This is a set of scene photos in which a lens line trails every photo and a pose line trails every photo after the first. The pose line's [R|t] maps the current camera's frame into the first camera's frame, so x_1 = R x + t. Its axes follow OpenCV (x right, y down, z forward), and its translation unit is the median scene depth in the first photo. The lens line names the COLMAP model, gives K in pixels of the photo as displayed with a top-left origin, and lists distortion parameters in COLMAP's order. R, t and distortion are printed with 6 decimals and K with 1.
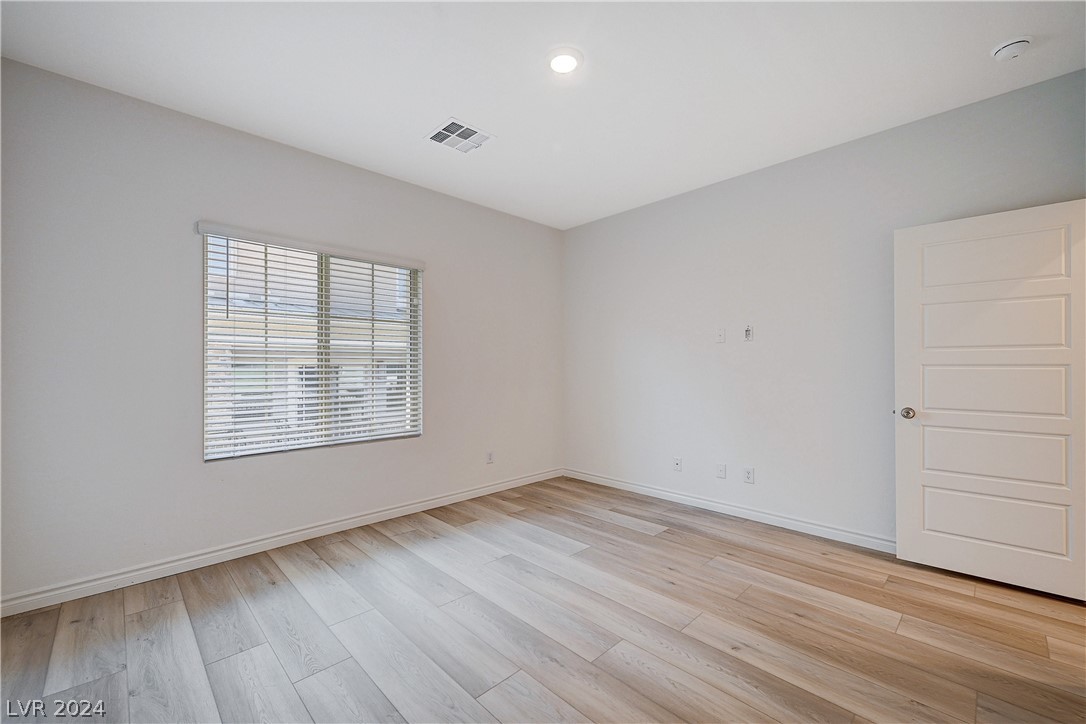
lens RADIAL K [[444.6, 0, 538.8], [0, 444.6, 364.2], [0, 0, 1]] dist [0.000138, 0.000126]
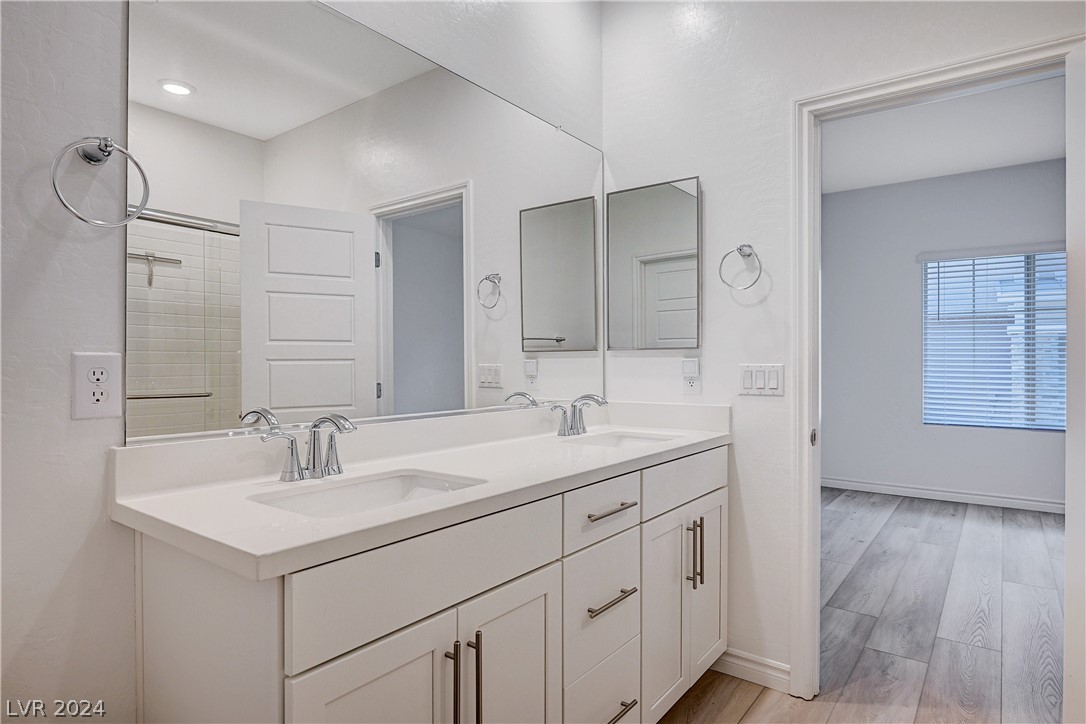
lens RADIAL K [[615.6, 0, 543.0], [0, 615.6, 362.0], [0, 0, 1]] dist [0.002610, 0.000403]
pose [[0.155777, 0.006767, -0.987769, 0.940711], [0.000262, 0.999976, 0.006892, 0.009325], [0.987792, -0.001333, 0.155771, -0.470388]]
